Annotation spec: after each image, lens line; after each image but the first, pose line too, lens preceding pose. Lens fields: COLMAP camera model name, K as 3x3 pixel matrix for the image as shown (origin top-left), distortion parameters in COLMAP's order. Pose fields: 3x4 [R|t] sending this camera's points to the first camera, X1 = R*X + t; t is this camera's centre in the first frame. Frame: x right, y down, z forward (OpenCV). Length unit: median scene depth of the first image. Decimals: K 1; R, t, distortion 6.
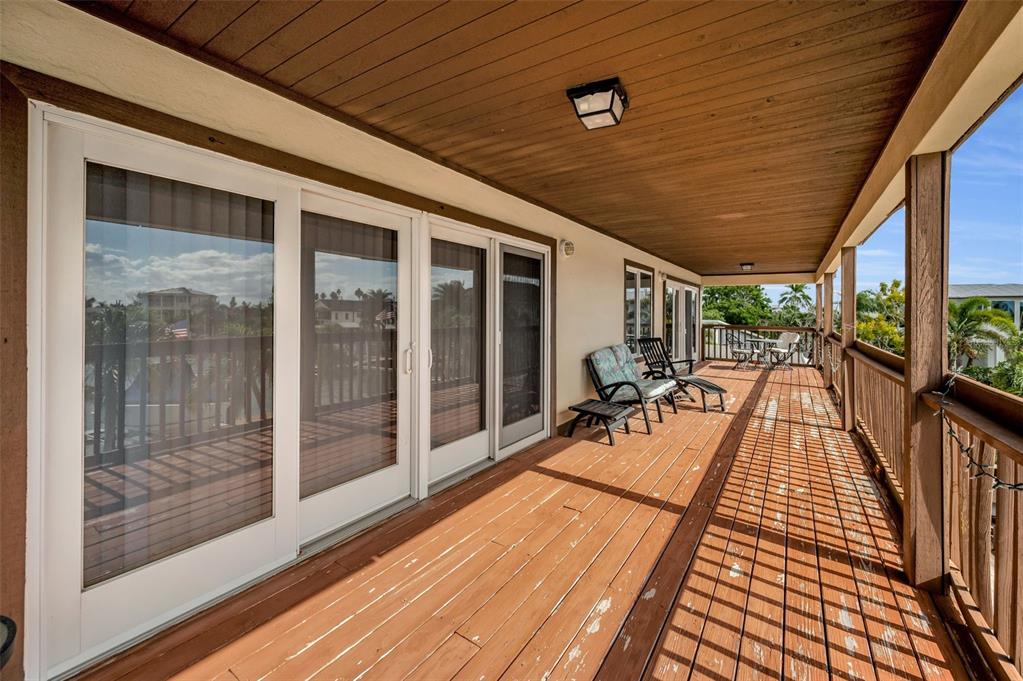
lens RADIAL K [[411.8, 0, 508.5], [0, 411.8, 310.2], [0, 0, 1]] dist [0.000005, -0.000123]
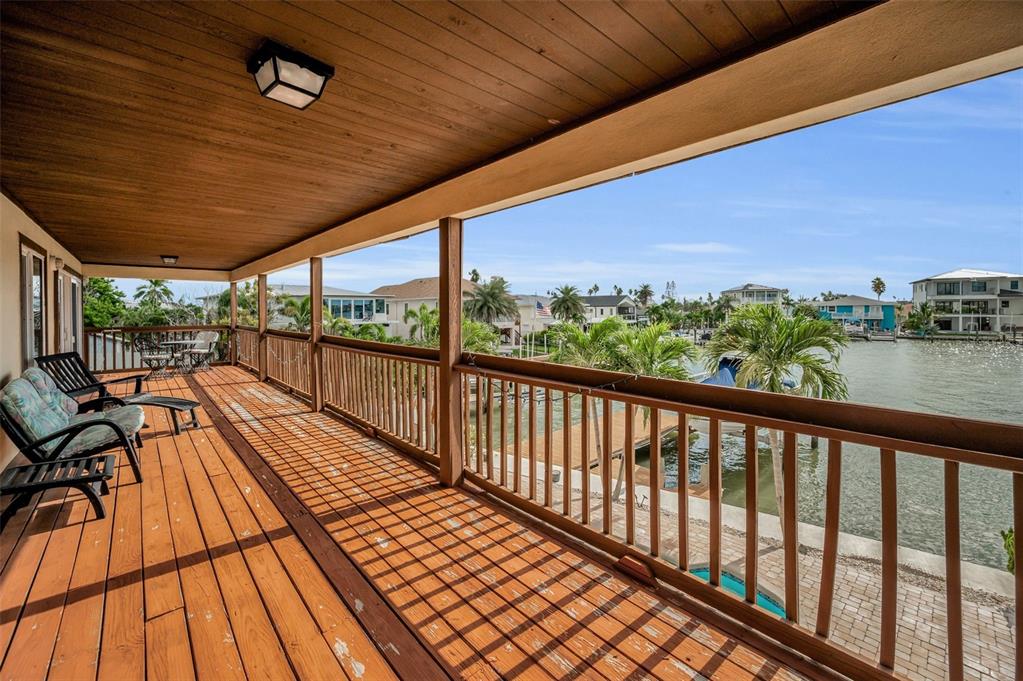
lens RADIAL K [[421.1, 0, 514.2], [0, 421.1, 308.7], [0, 0, 1]] dist [-0.008898, 0.000148]
pose [[0.229693, -0.015332, 0.973142, -0.399489], [0.006327, 0.999878, 0.014259, -0.031833], [-0.973243, 0.002882, 0.229762, 0.288720]]
